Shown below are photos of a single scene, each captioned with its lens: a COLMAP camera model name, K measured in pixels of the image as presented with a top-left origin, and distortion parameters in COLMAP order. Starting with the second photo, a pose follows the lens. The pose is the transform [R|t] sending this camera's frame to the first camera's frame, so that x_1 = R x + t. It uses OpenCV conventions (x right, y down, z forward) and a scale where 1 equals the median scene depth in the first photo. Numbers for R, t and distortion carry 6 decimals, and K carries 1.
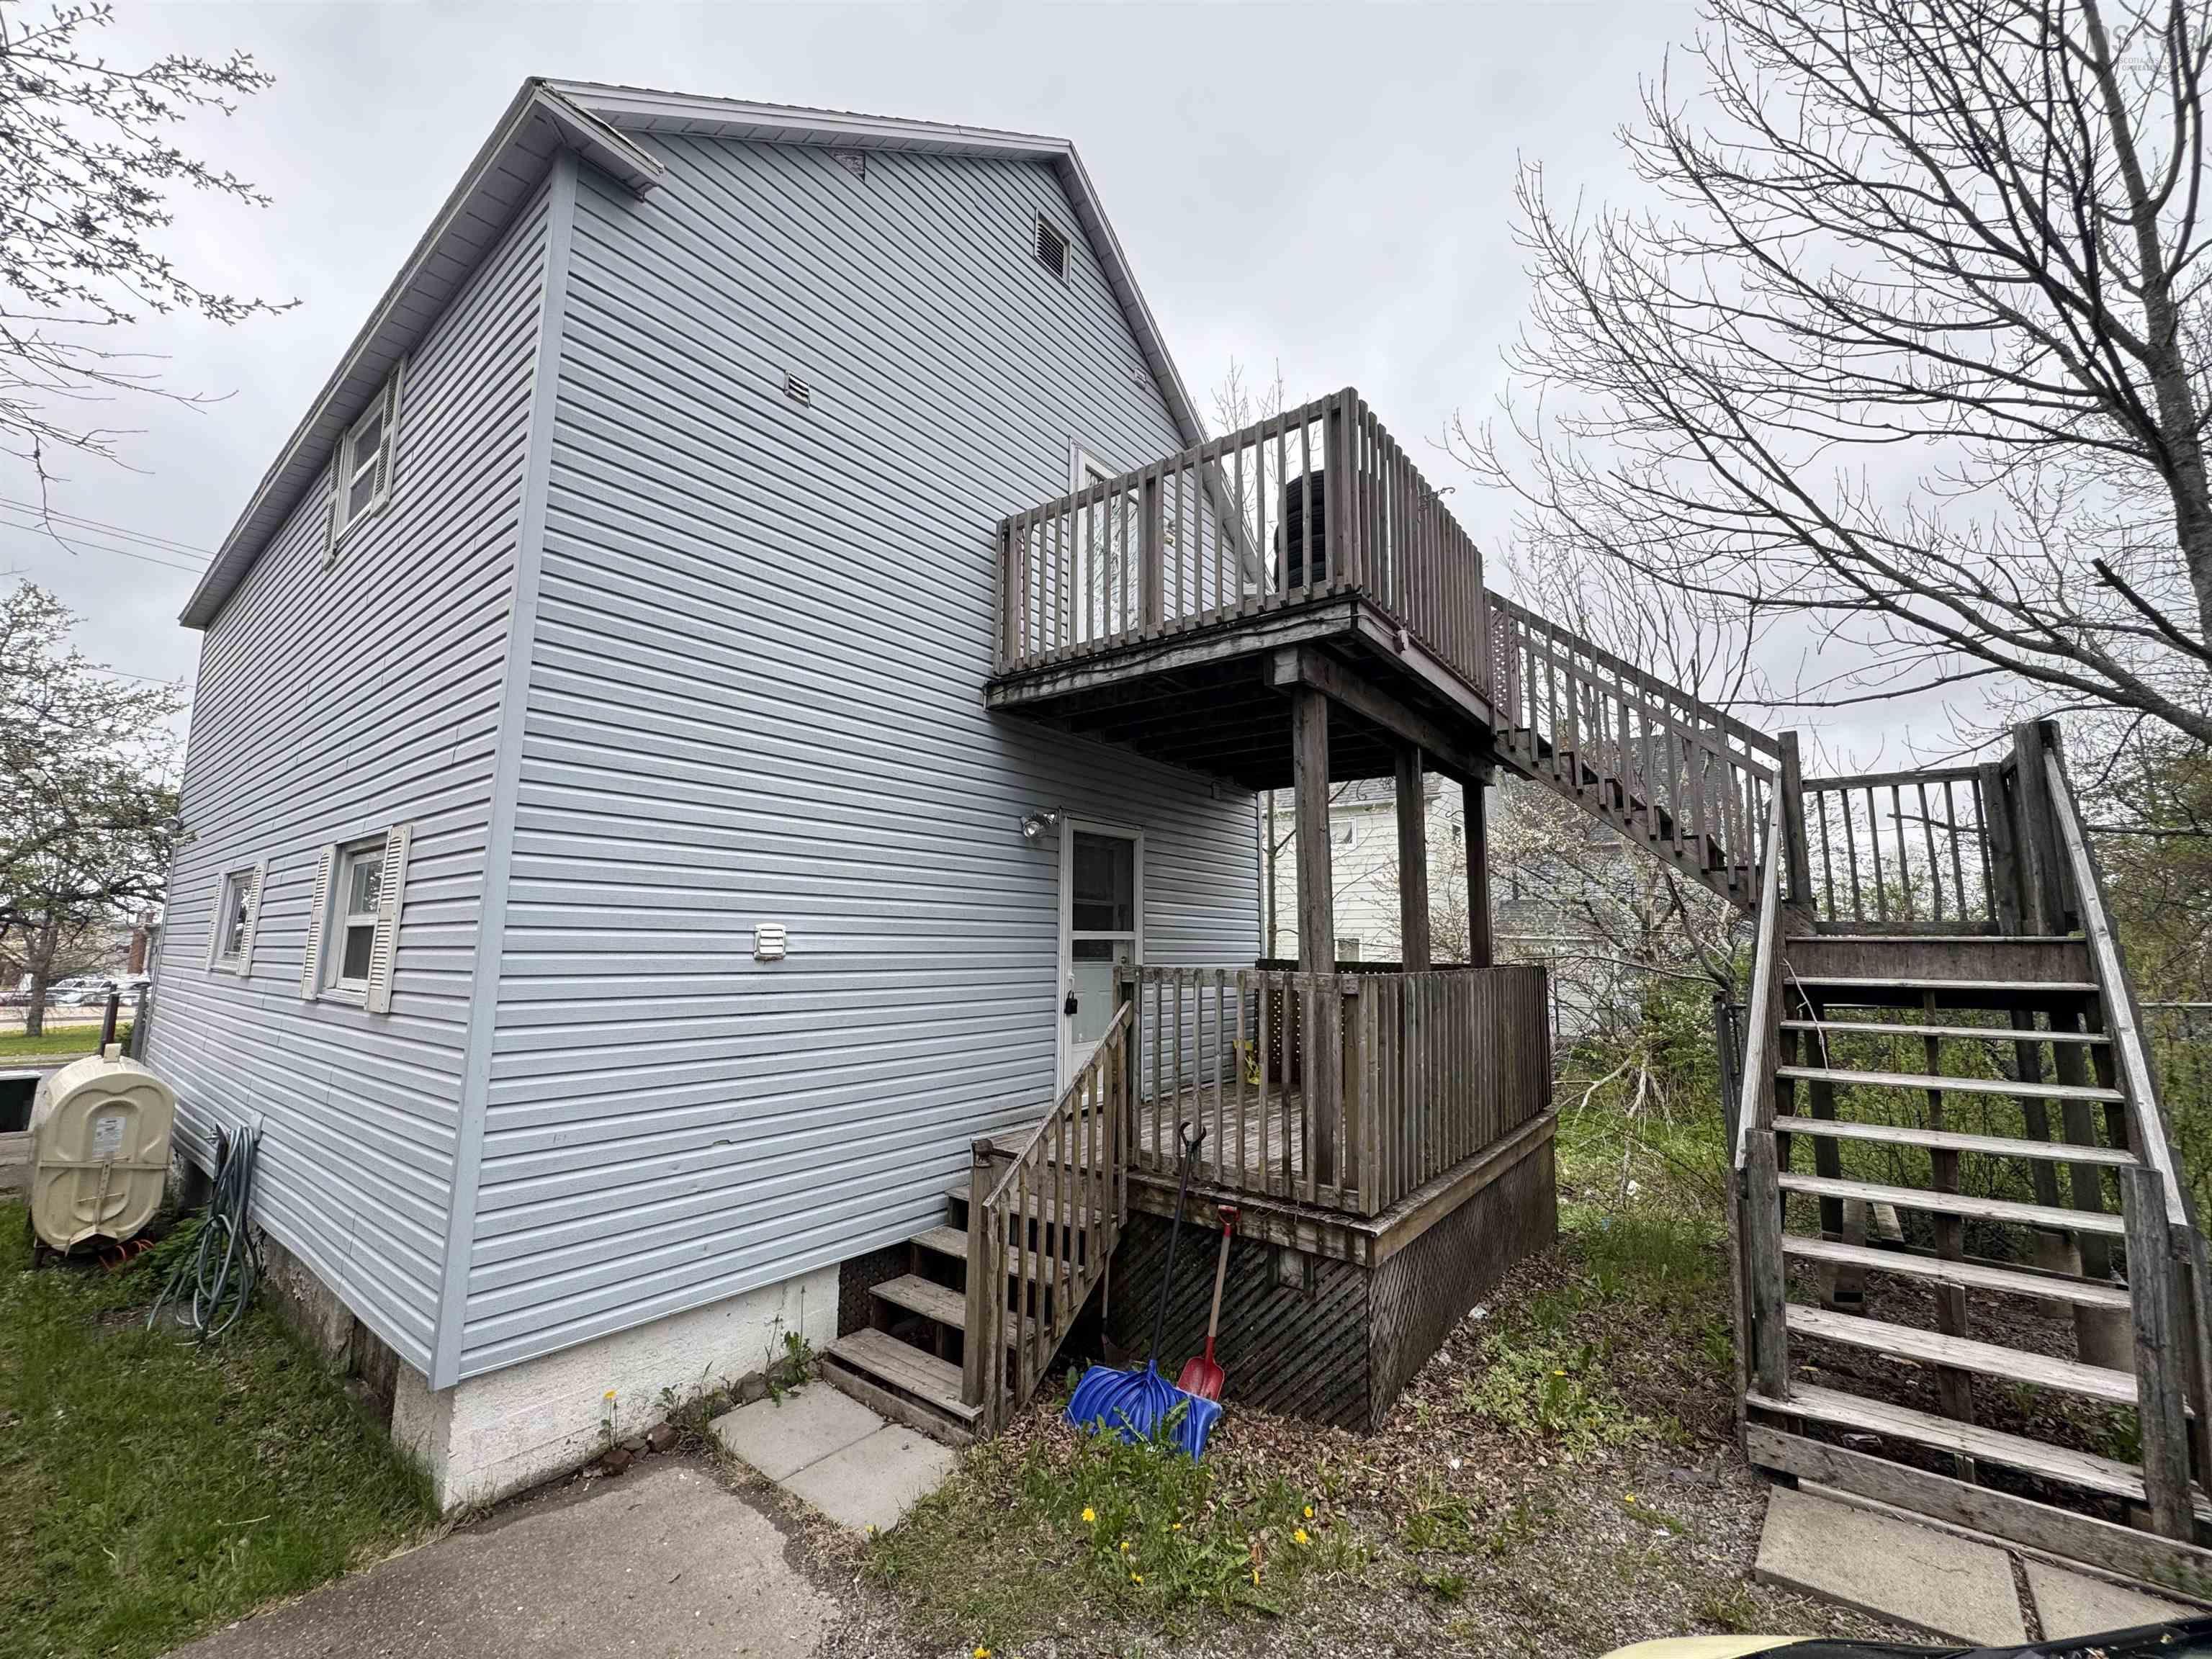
lens RADIAL K [[880.5, 0, 1106.0], [0, 880.5, 829.5], [0, 0, 1]] dist [-0.002639, -0.000245]
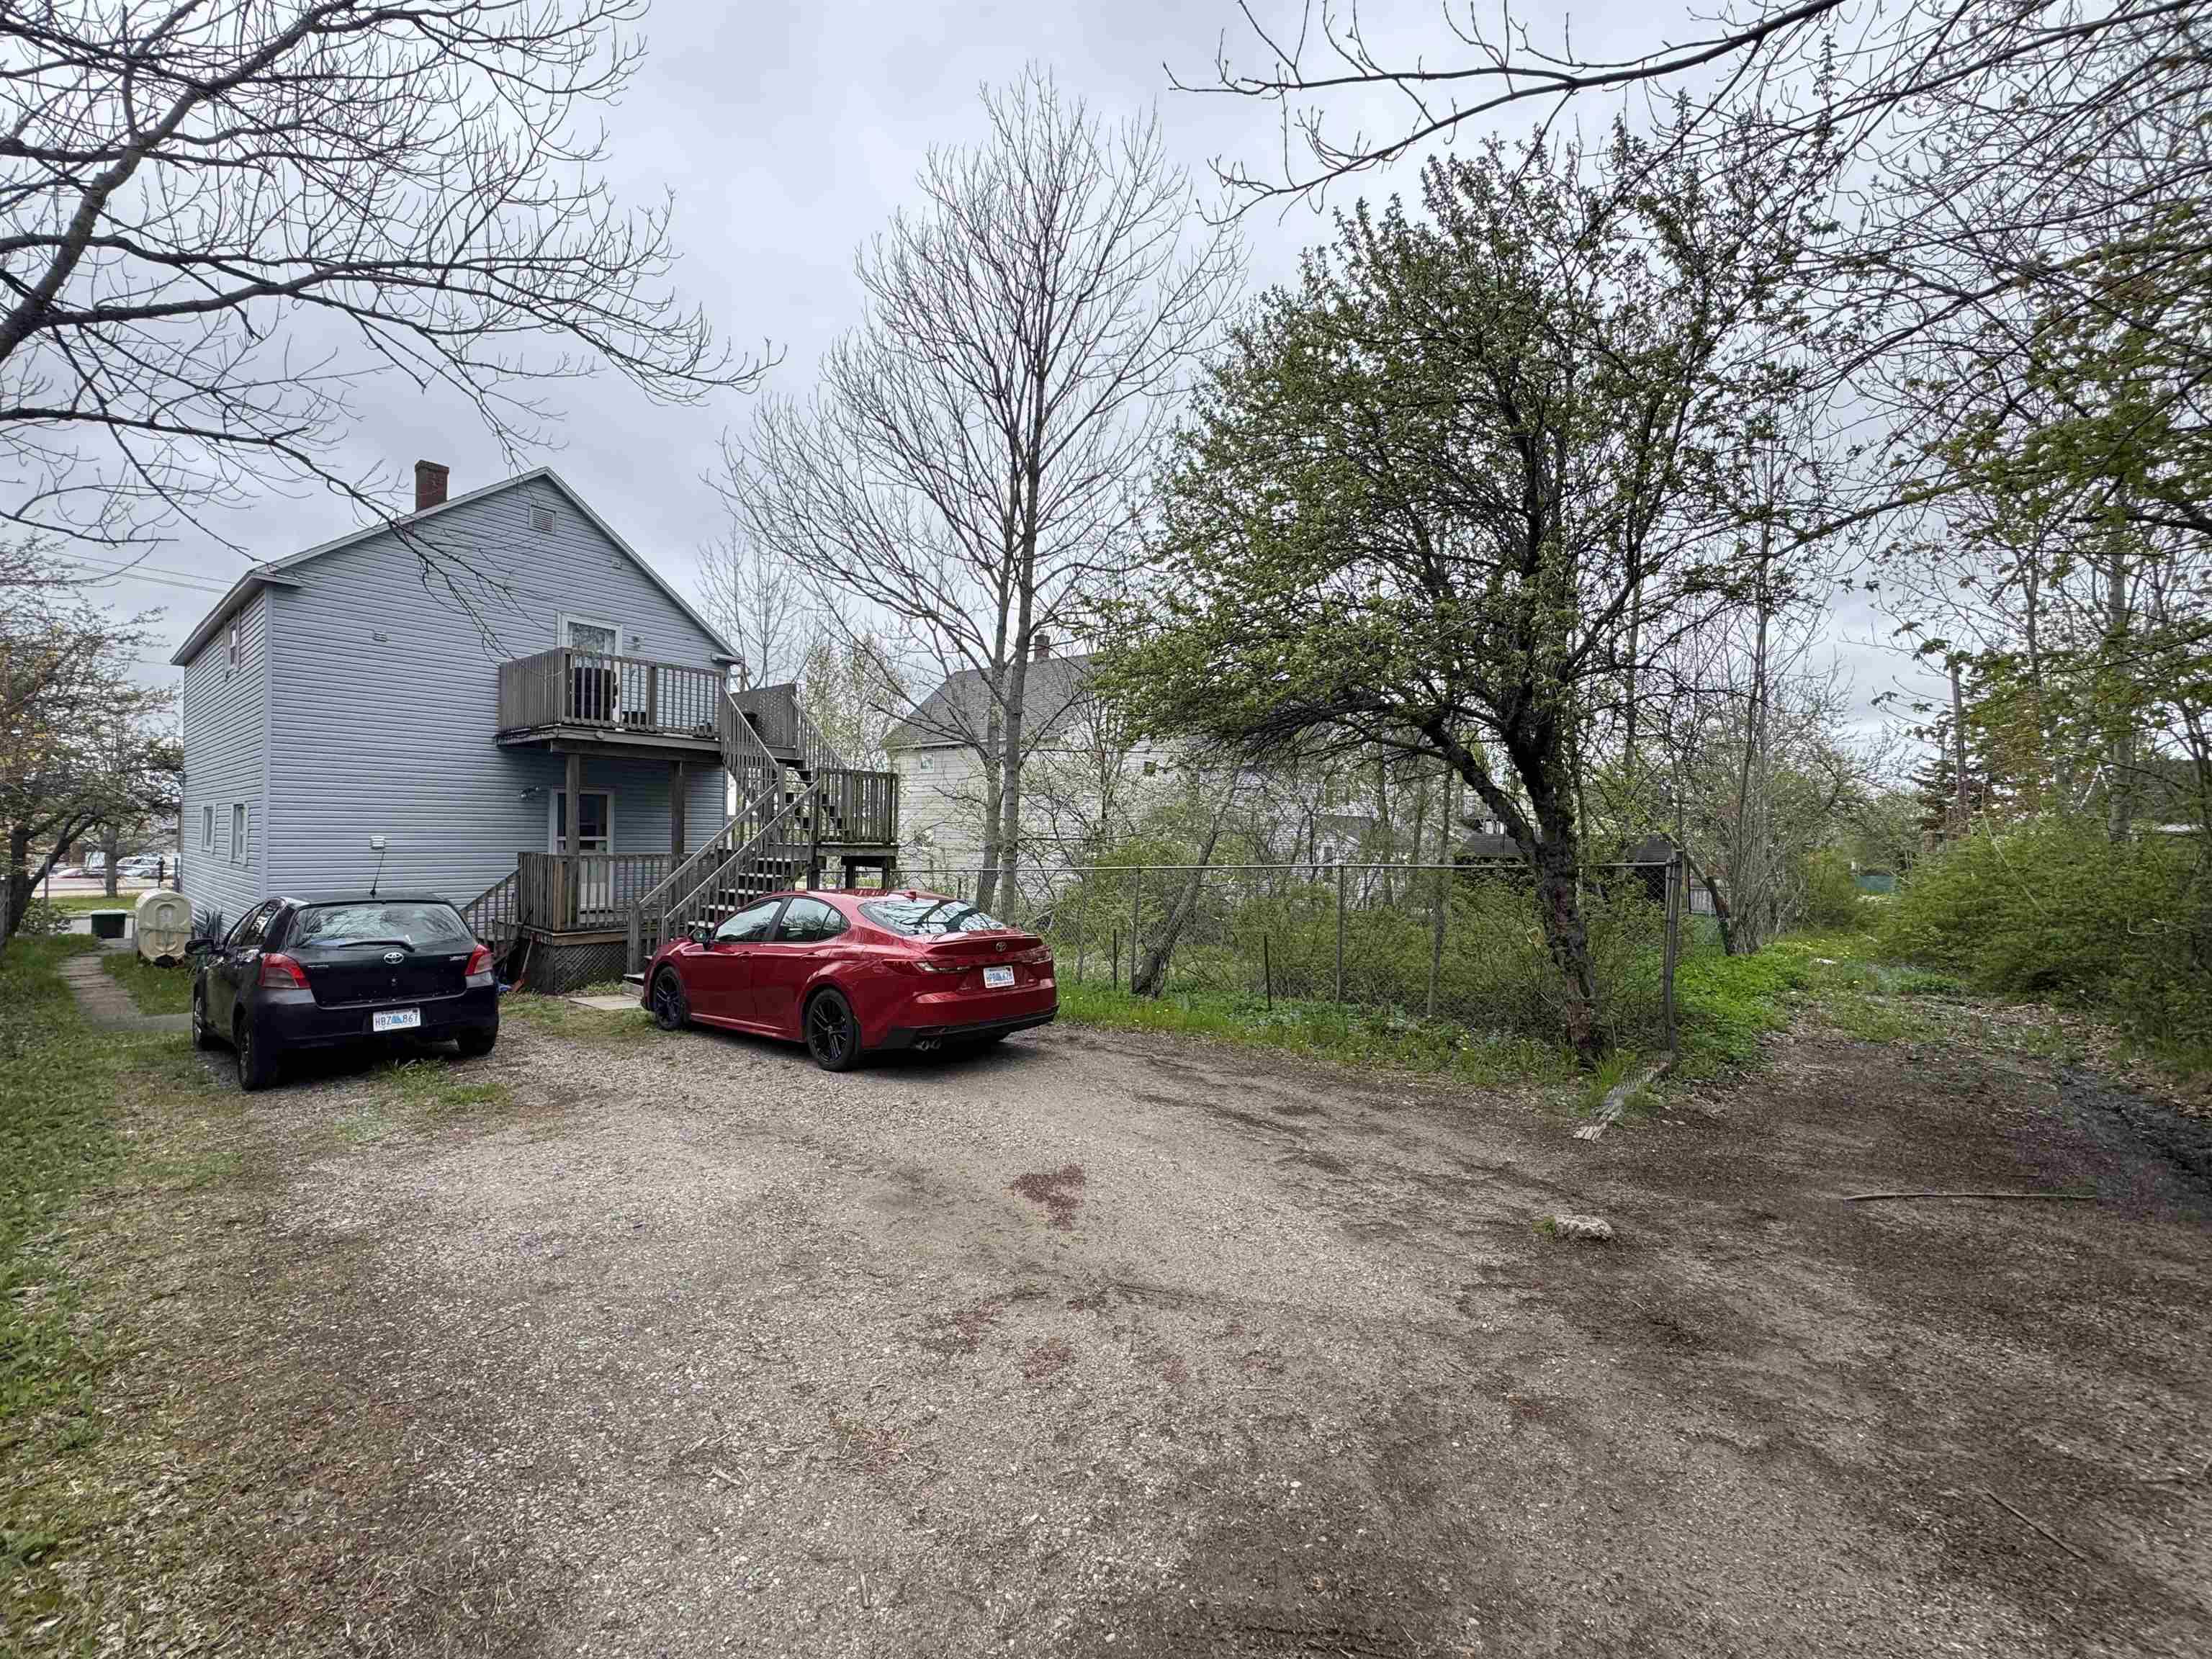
lens RADIAL K [[884.5, 0, 1104.1], [0, 884.5, 827.8], [0, 0, 1]] dist [-0.000481, -0.000118]
pose [[0.999629, 0.008699, -0.025811, 1.509481], [-0.005436, 0.992282, 0.123883, -0.212469], [0.026689, -0.123697, 0.991961, -1.317523]]
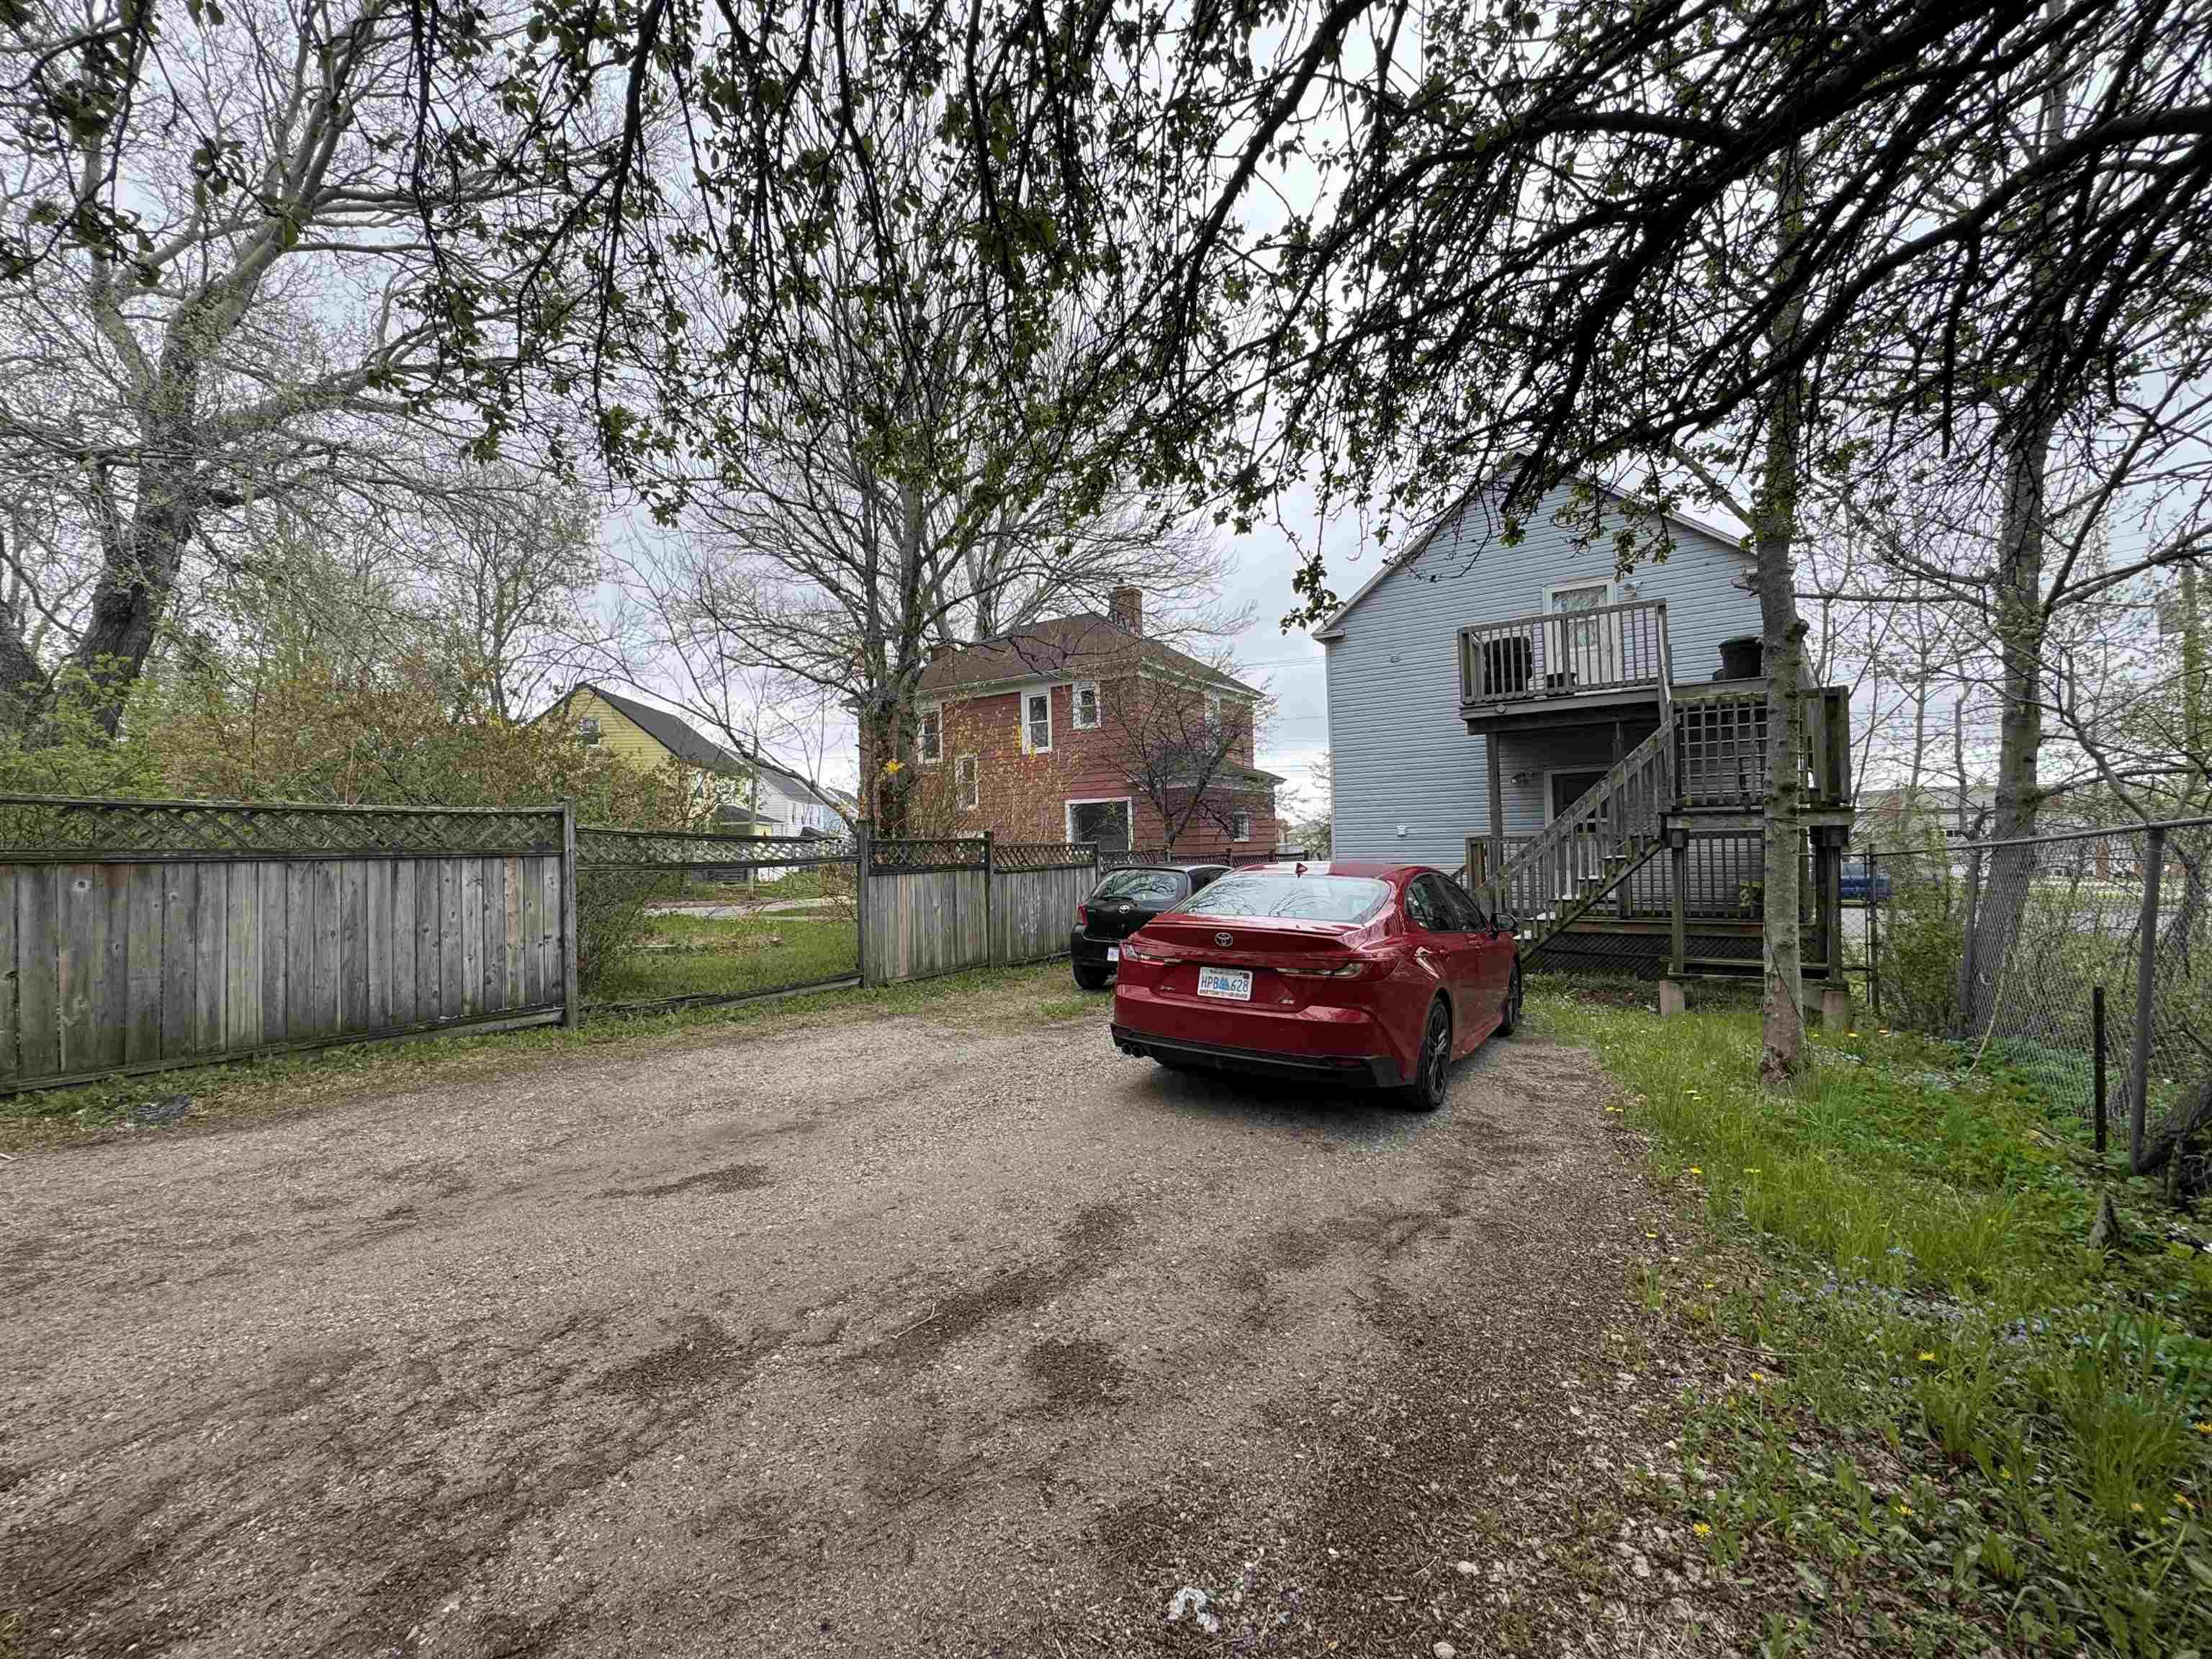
lens RADIAL K [[884.5, 0, 1104.1], [0, 884.5, 827.8], [0, 0, 1]] dist [-0.000481, -0.000118]
pose [[0.080474, -0.028889, -0.996338, 2.135631], [0.158215, 0.987277, -0.015847, -0.010374], [0.984120, -0.156361, 0.084021, -0.322239]]
